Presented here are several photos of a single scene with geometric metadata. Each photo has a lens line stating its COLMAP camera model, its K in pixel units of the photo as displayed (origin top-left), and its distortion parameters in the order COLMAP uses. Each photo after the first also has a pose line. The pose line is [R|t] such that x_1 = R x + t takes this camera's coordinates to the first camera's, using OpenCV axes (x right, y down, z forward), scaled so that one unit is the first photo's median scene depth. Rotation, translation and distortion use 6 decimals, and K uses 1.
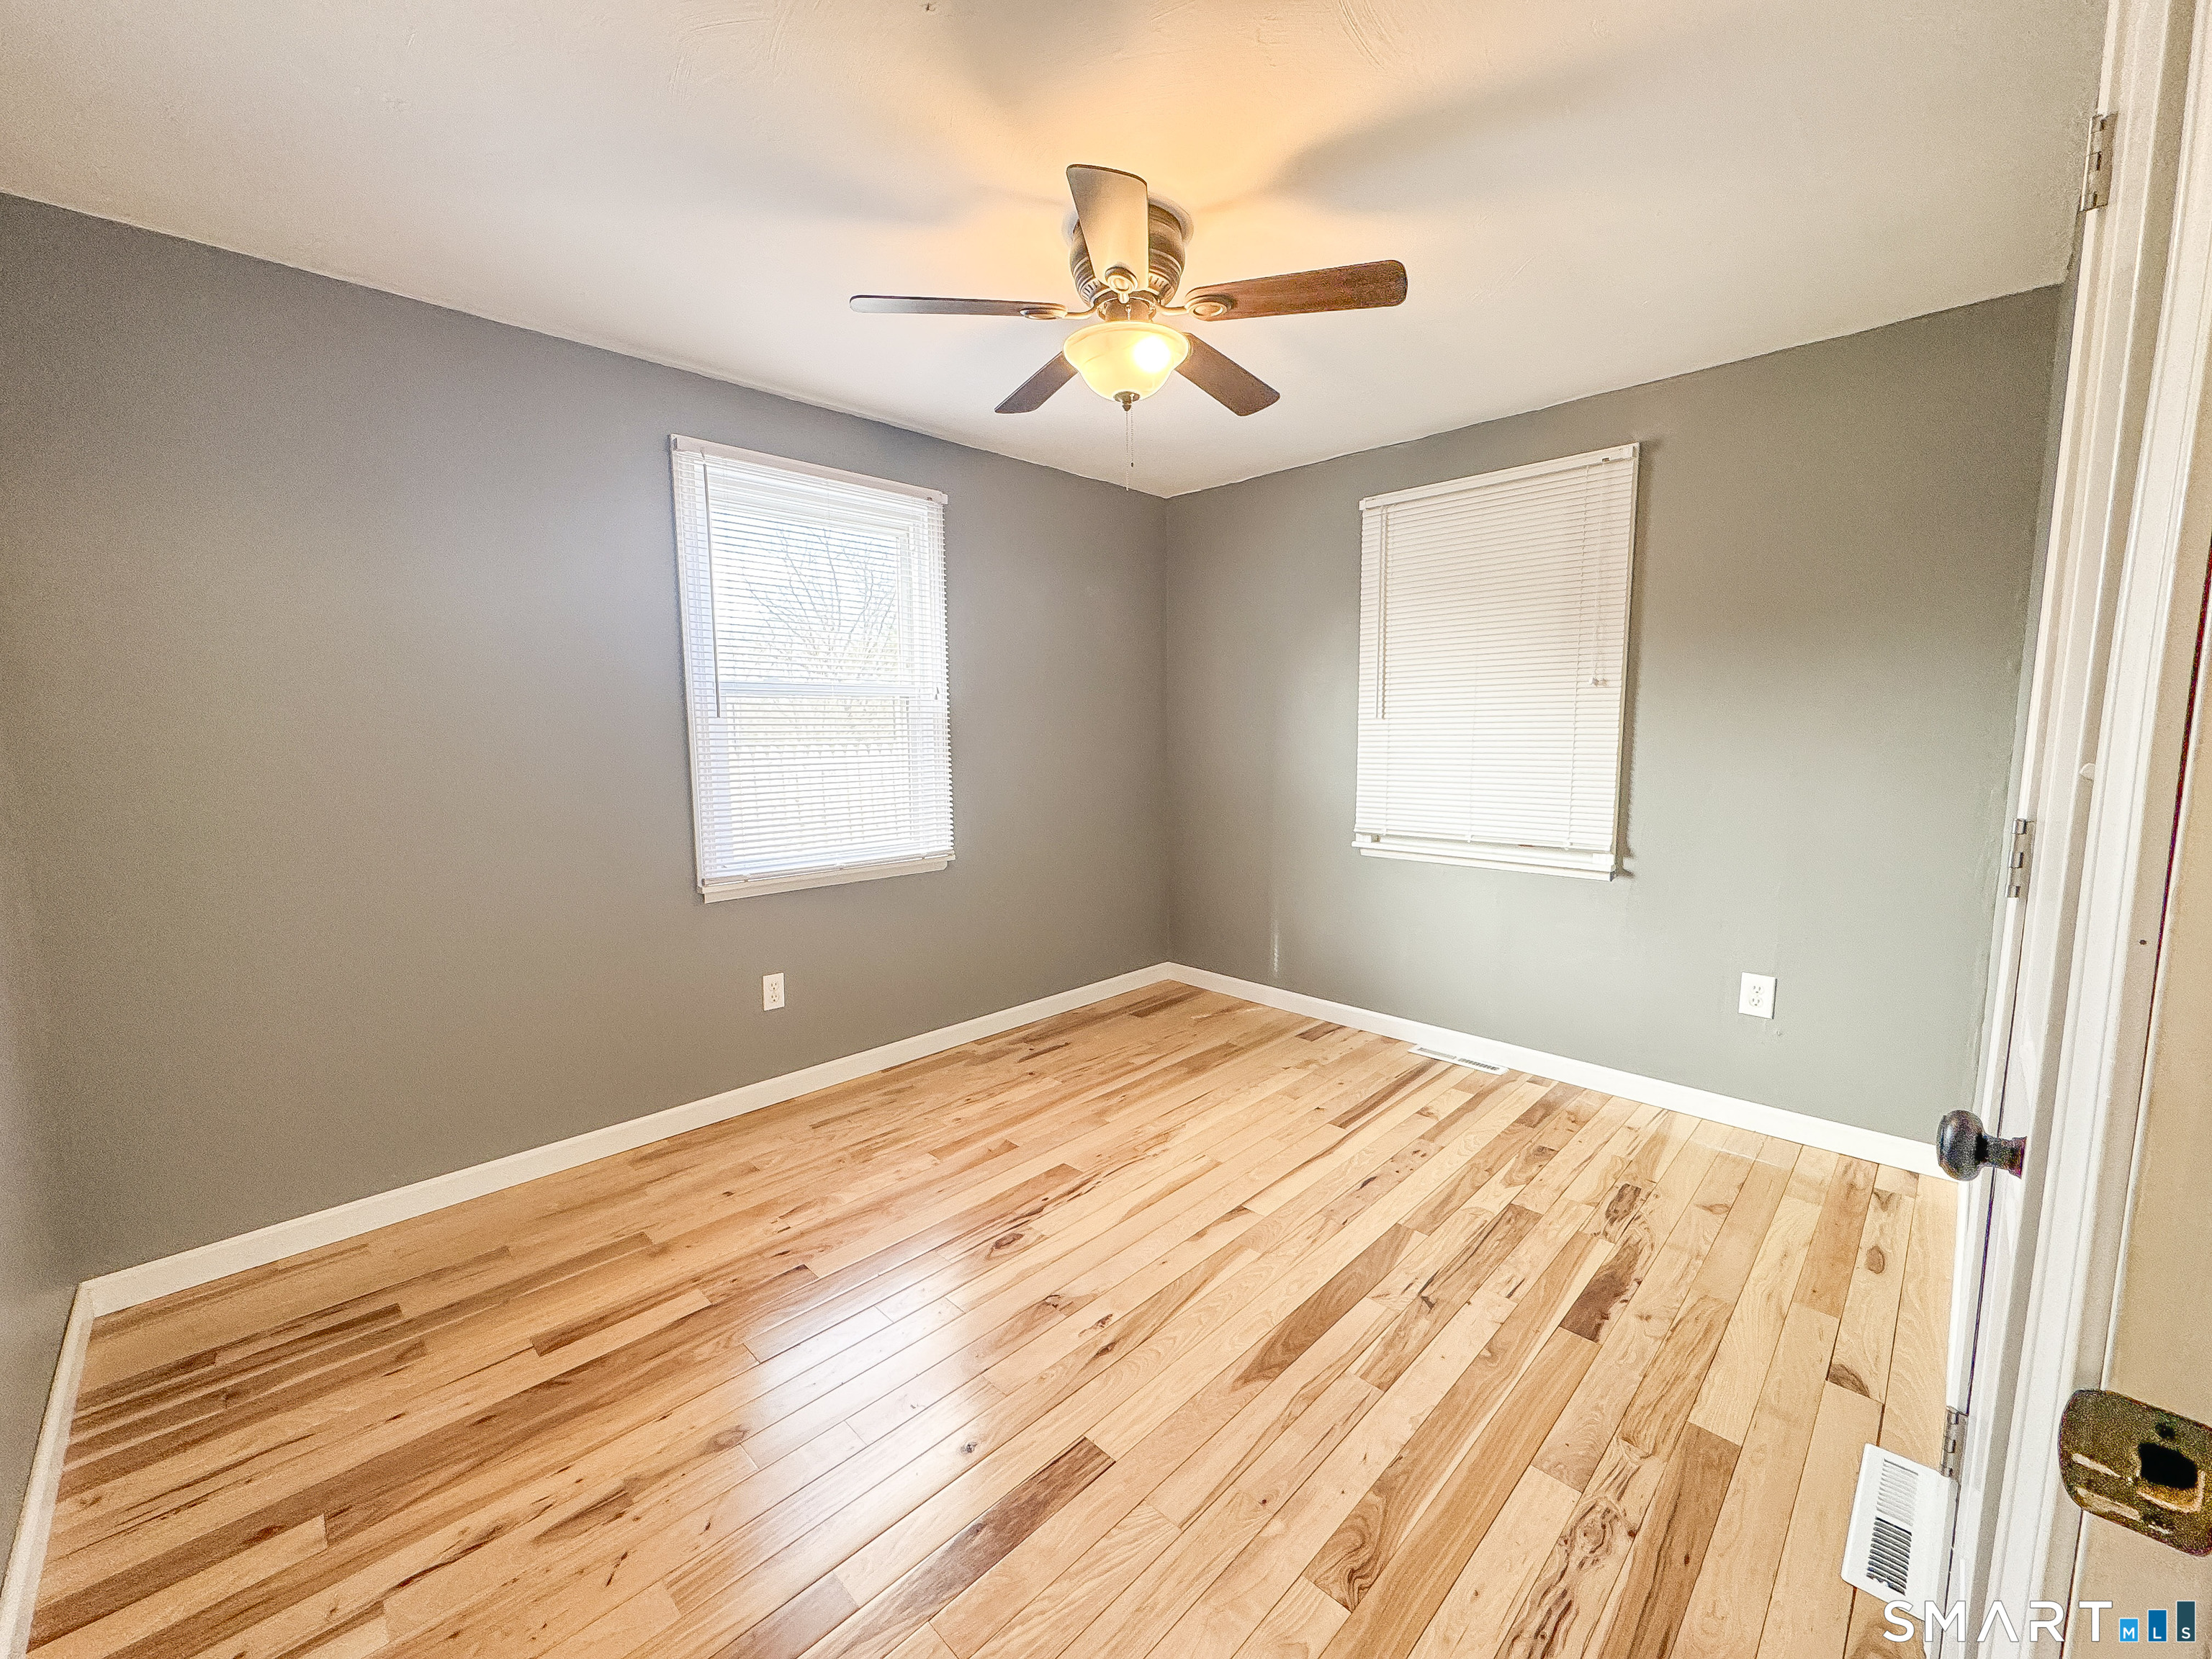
lens RADIAL K [[876.5, 0, 1101.4], [0, 876.5, 820.9], [0, 0, 1]] dist [-0.001385, -0.000155]
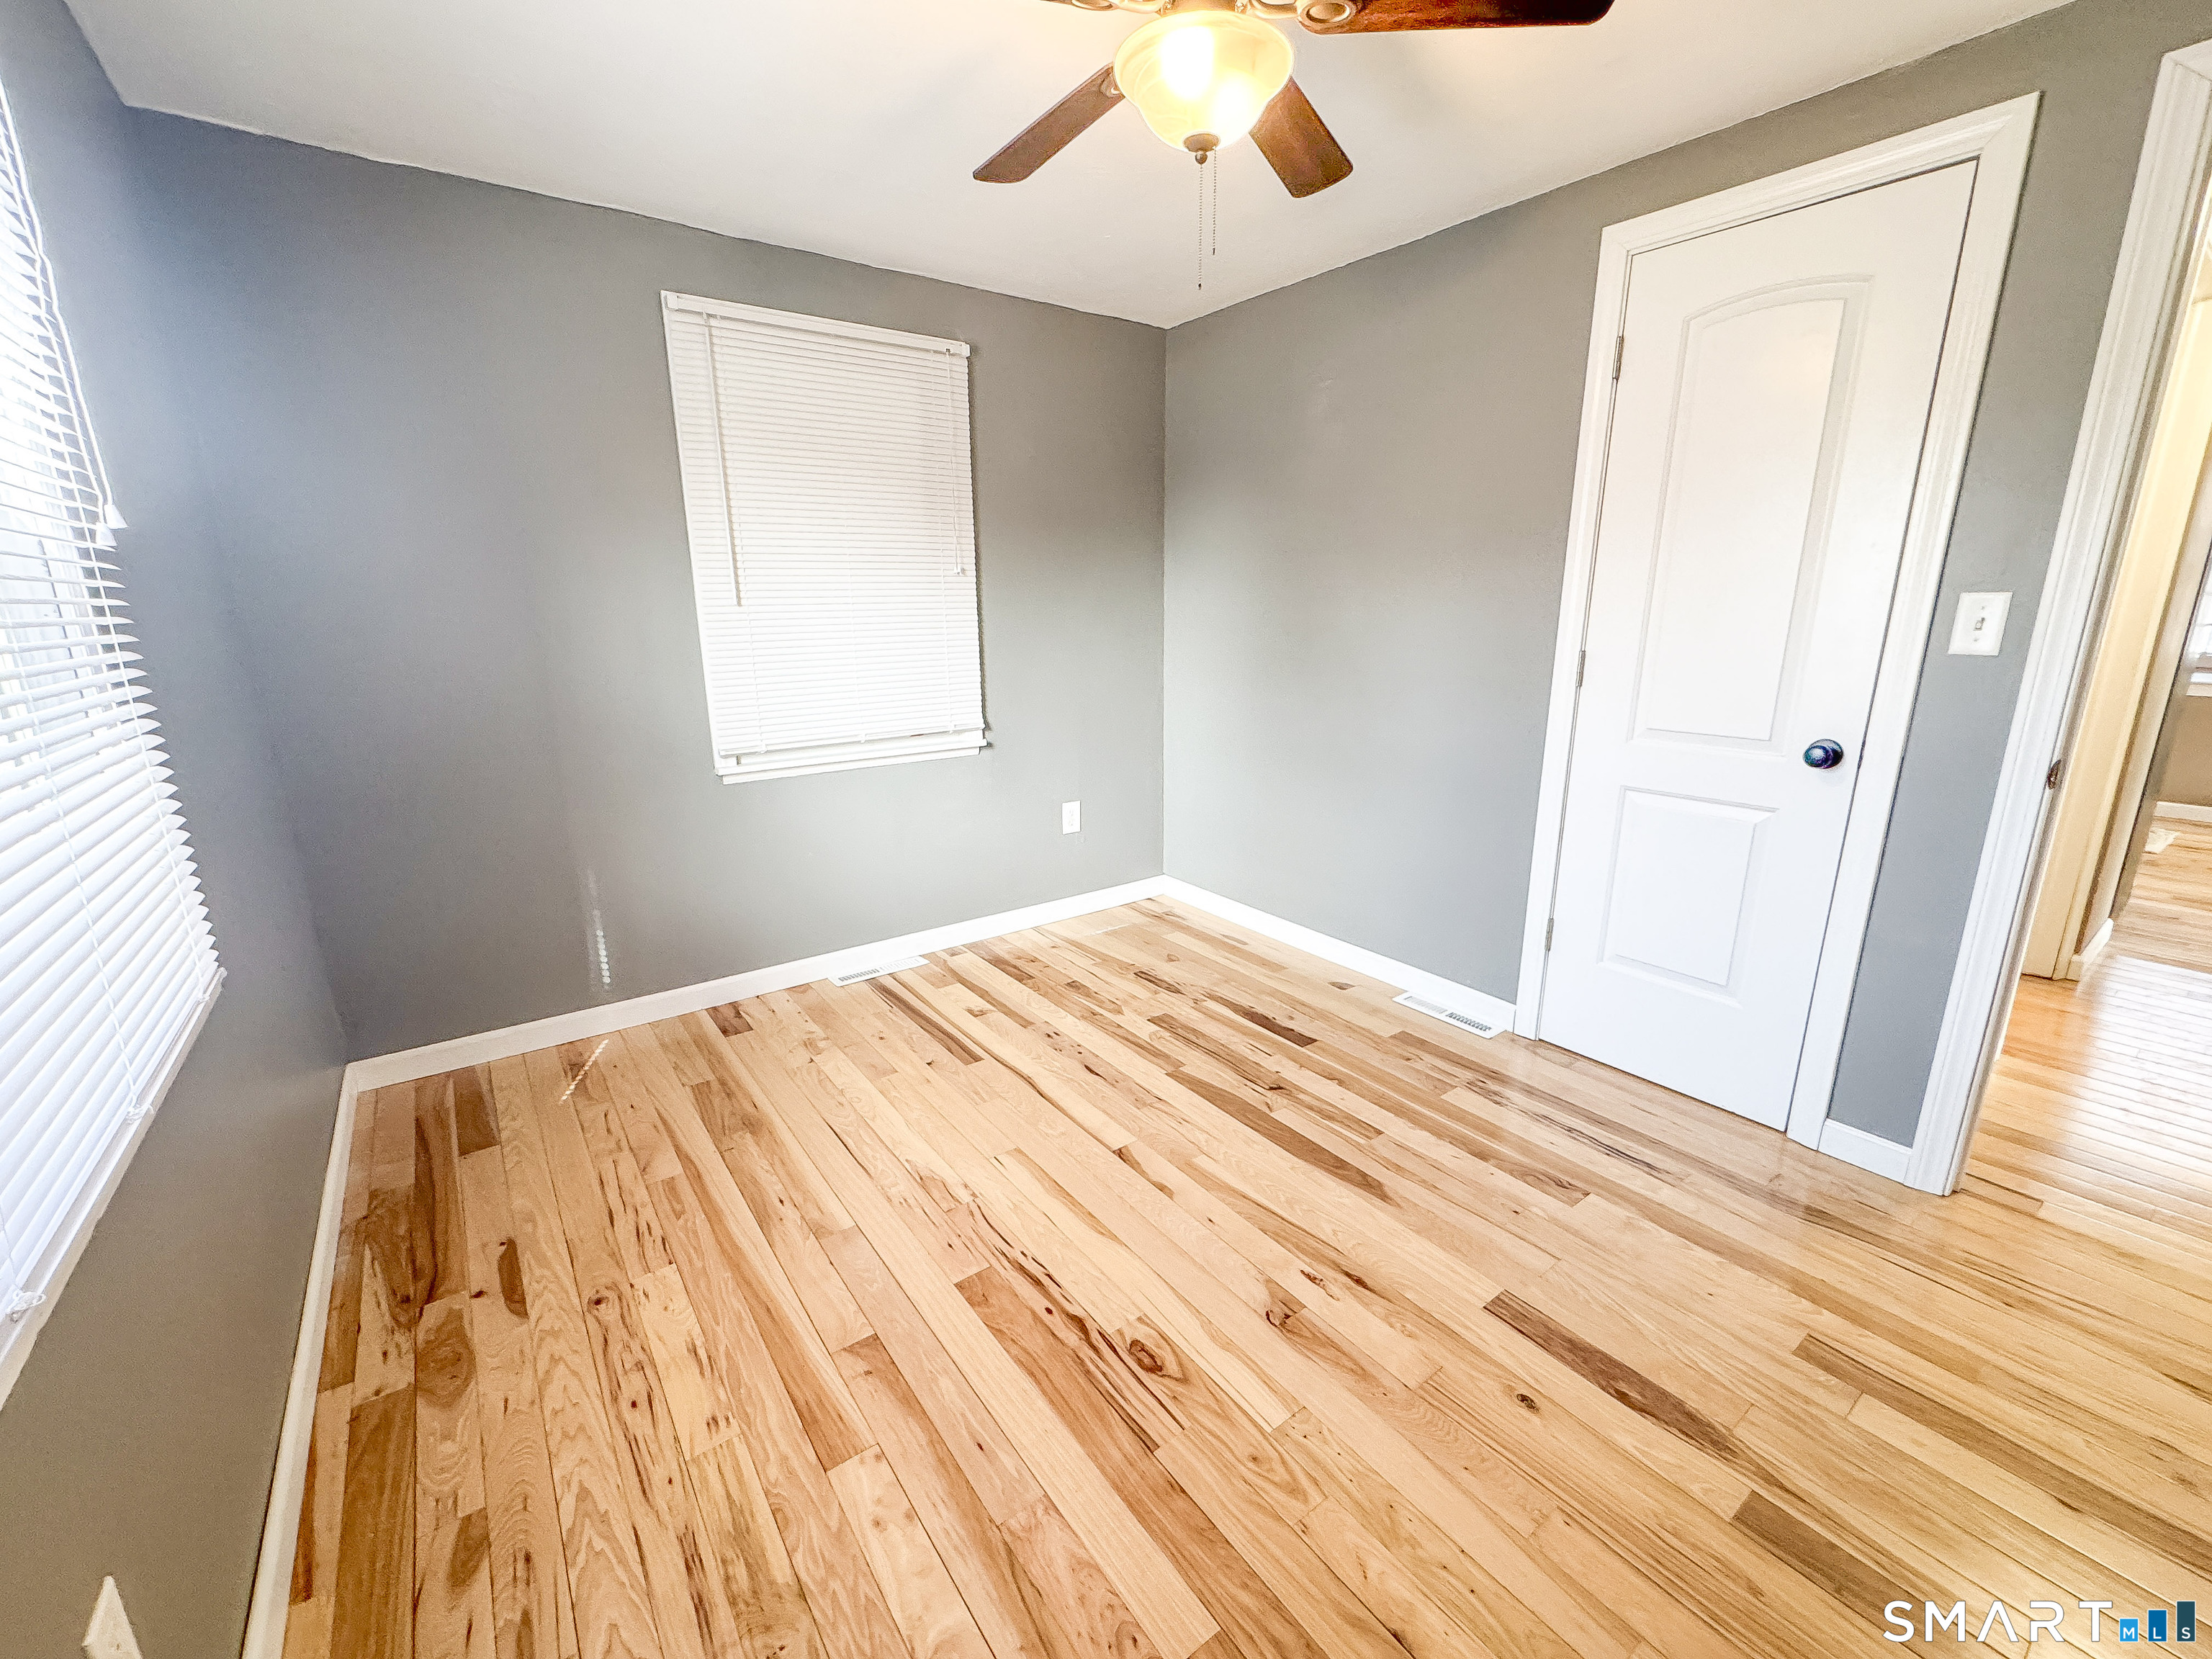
lens RADIAL K [[876.5, 0, 1162.6], [0, 876.5, 819.2], [0, 0, 1]] dist [-0.001385, -0.000155]
pose [[0.156774, -0.230843, 0.960278, -0.498853], [0.112573, 0.970141, 0.214835, -0.068823], [-0.981198, 0.074421, 0.178079, 0.602149]]
